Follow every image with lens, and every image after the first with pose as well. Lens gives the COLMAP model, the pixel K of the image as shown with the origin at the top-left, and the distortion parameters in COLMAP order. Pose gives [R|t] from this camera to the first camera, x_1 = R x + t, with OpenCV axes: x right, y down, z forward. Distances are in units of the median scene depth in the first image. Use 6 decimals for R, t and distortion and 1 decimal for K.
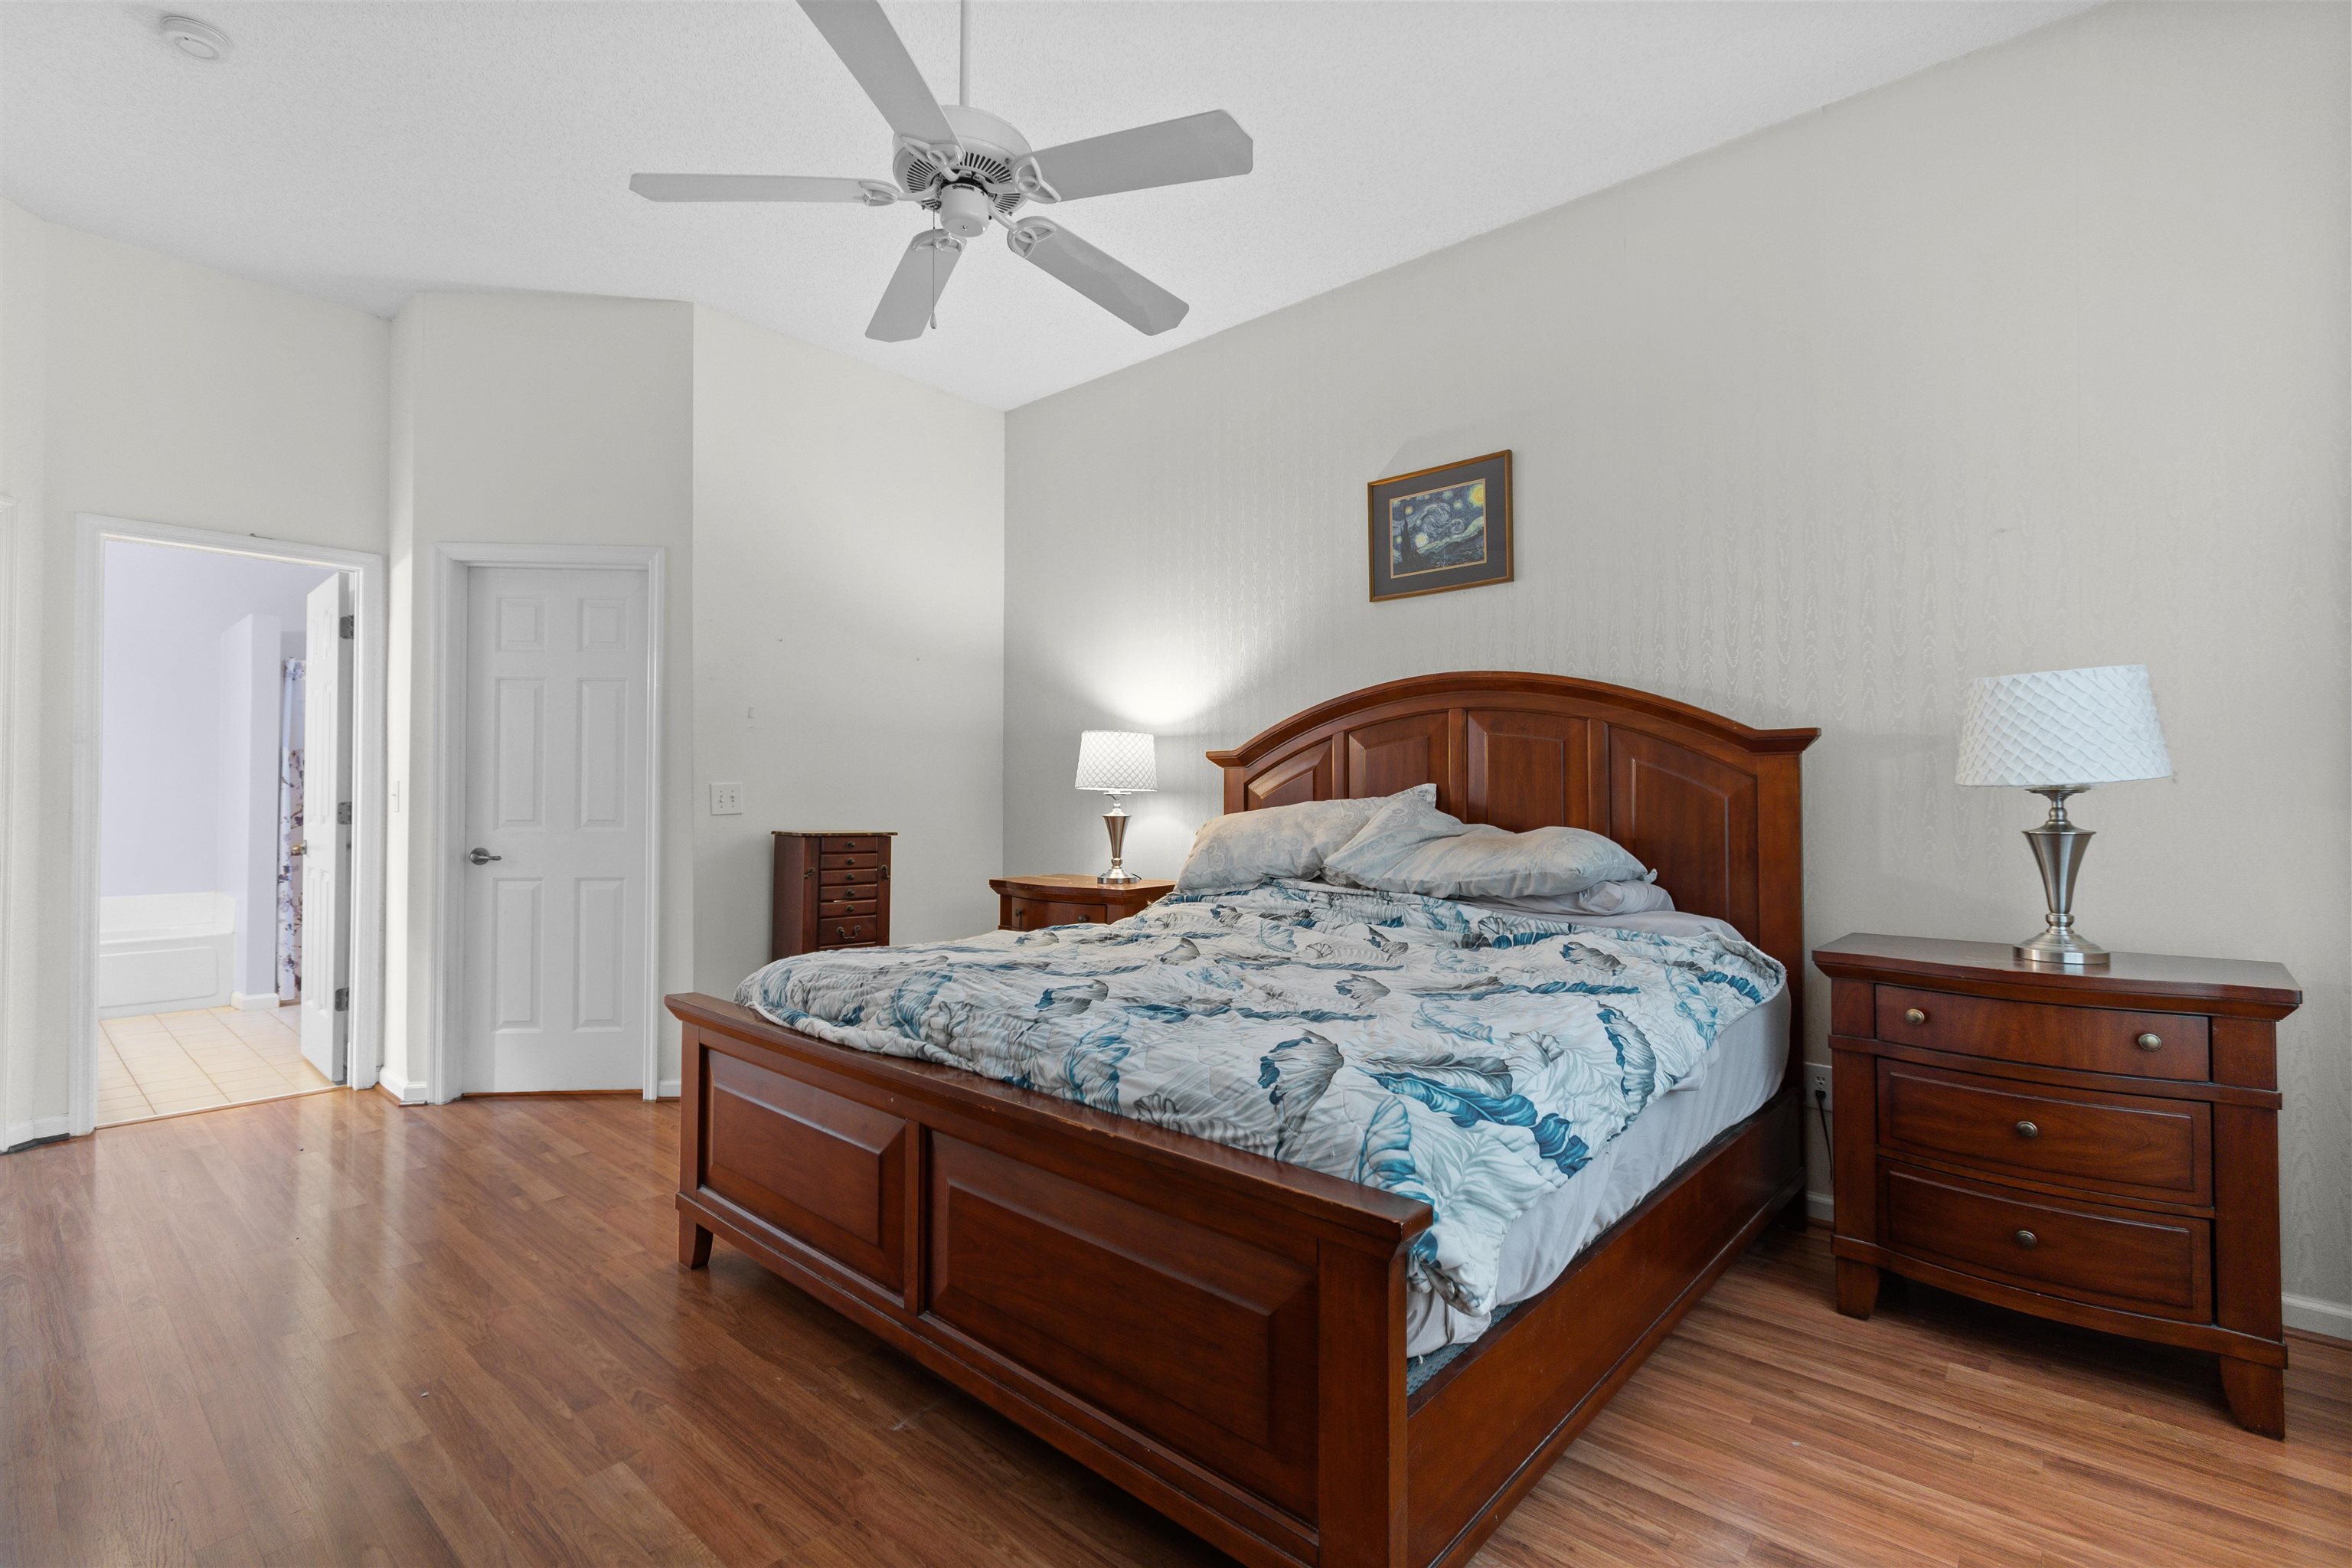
lens RADIAL K [[1037.0, 0, 1178.8], [0, 1037.0, 800.0], [0, 0, 1]] dist [0.002105, -0.002867]
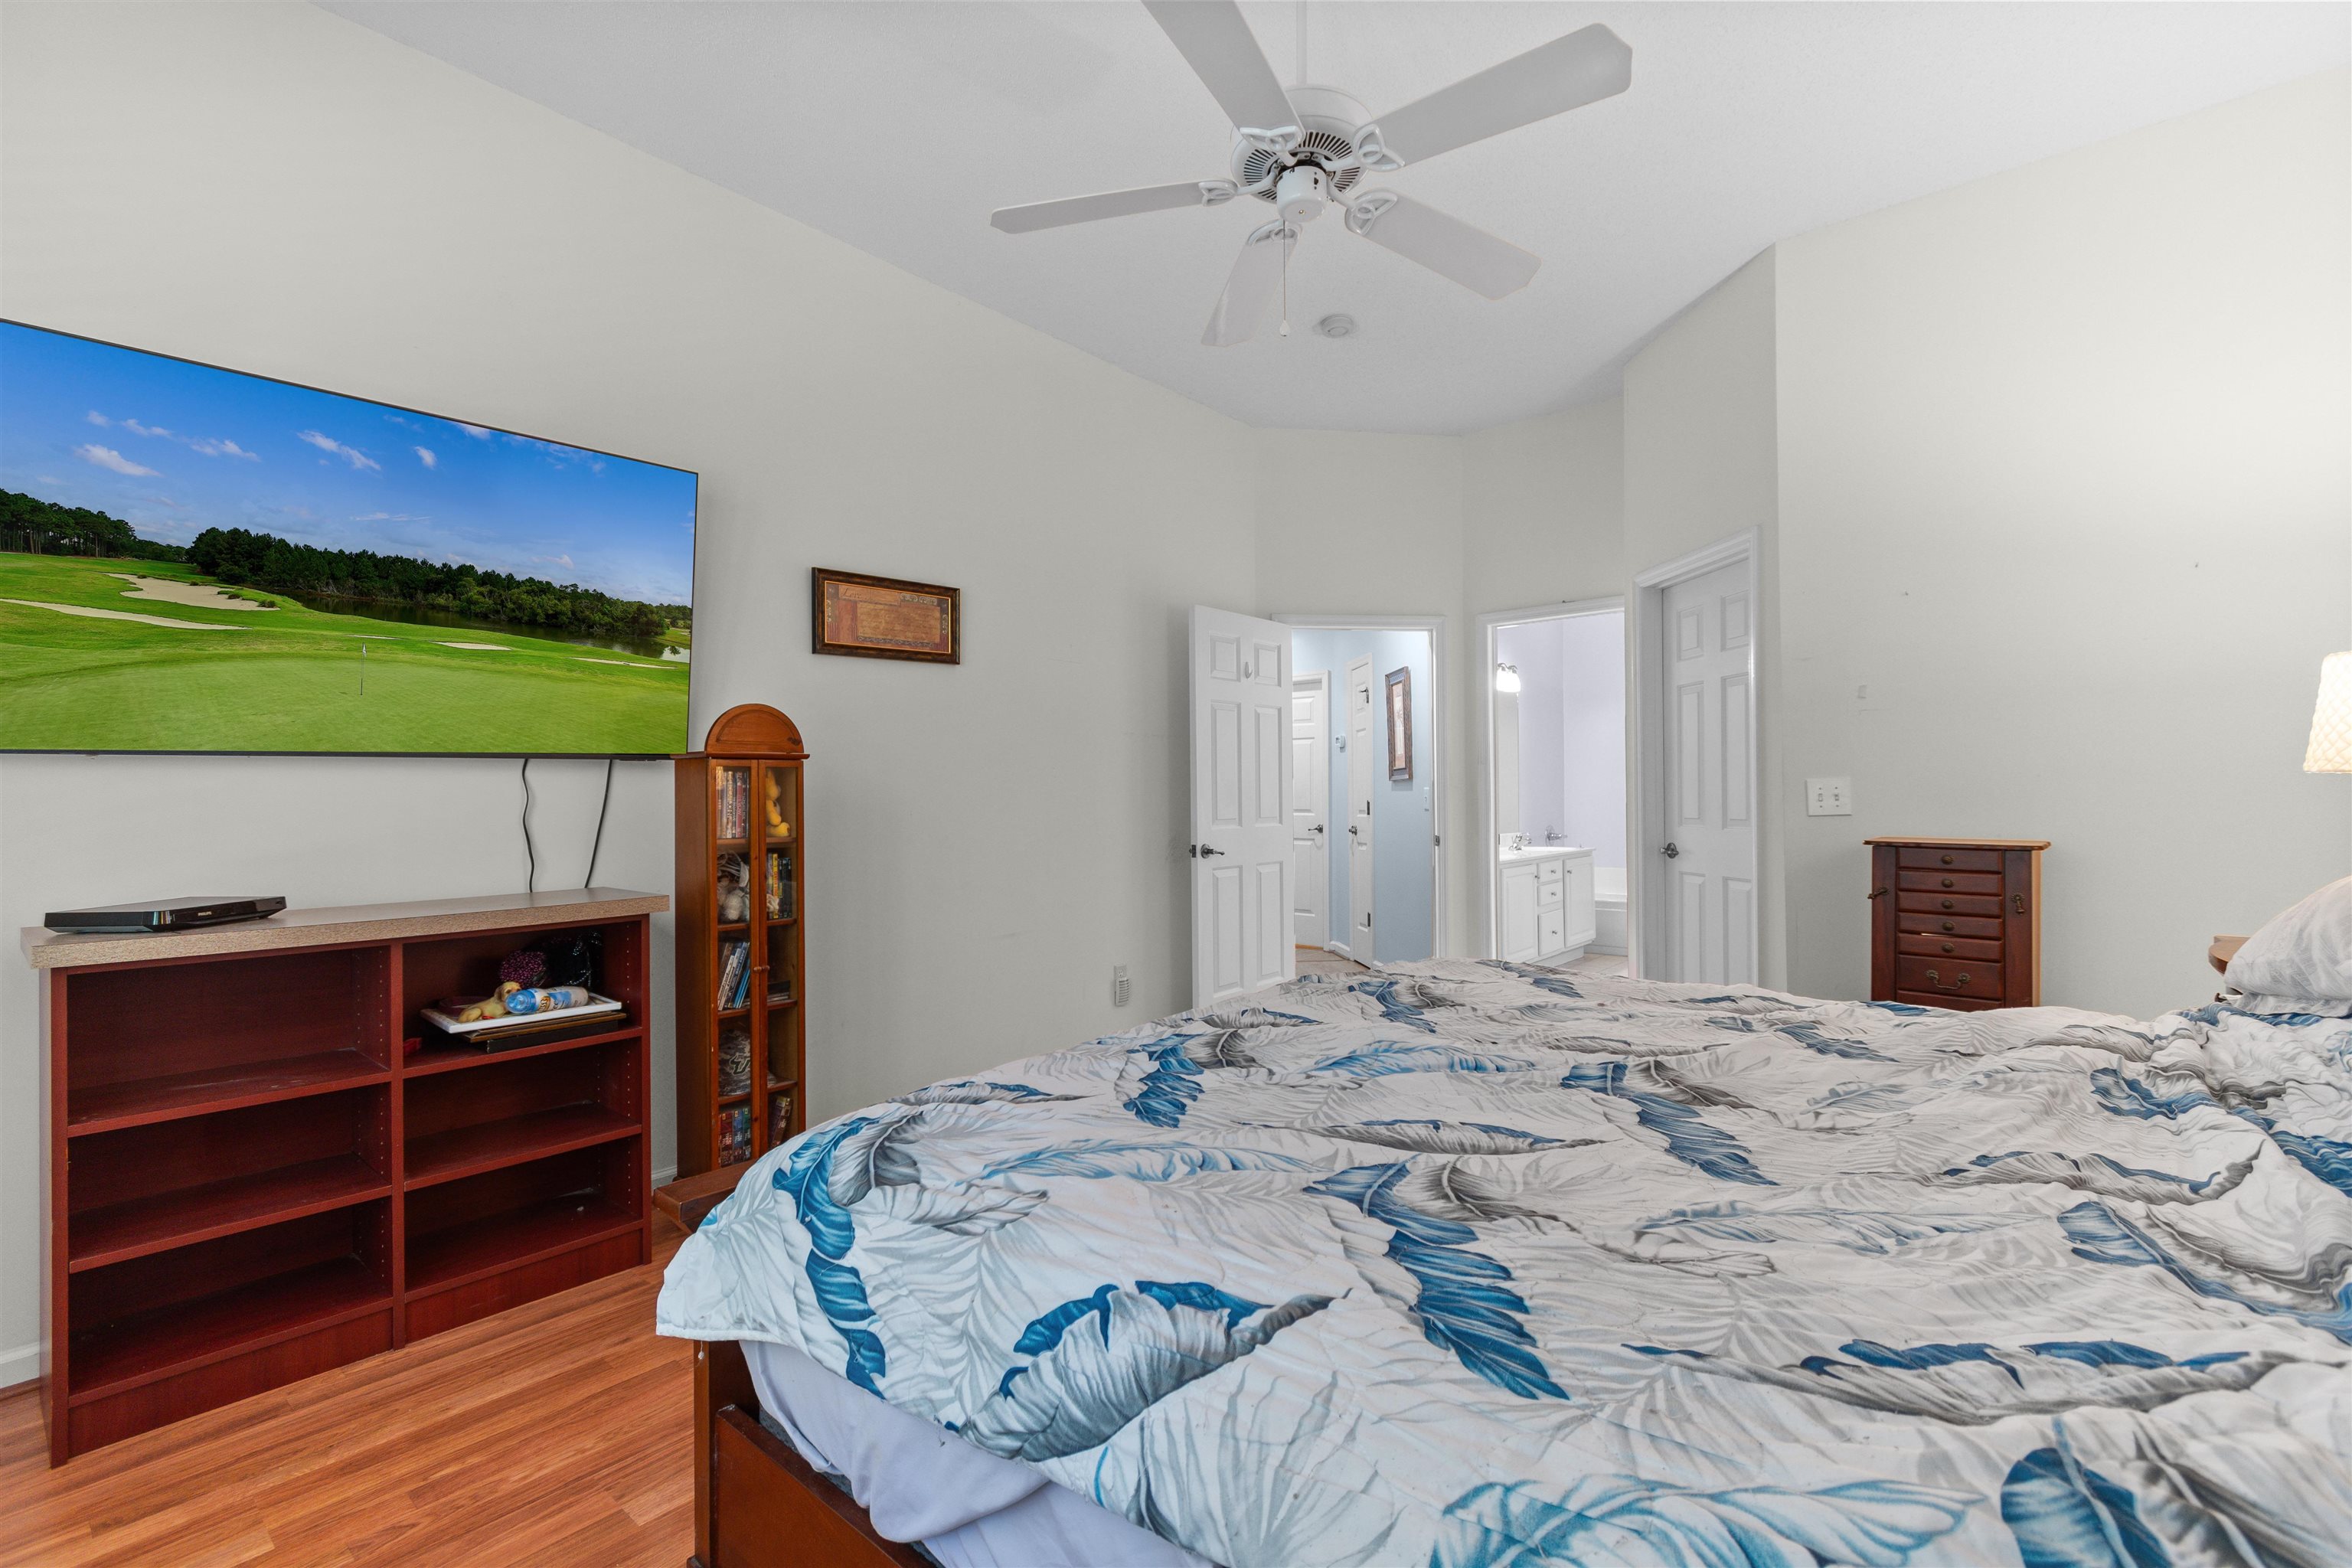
lens RADIAL K [[1037.0, 0, 1198.4], [0, 1037.0, 782.8], [0, 0, 1]] dist [0.002105, -0.002867]
pose [[0.024606, -0.015320, -0.999580, 0.406734], [0.006256, 0.999865, -0.015171, -0.003746], [0.999678, -0.005880, 0.024699, 0.465684]]
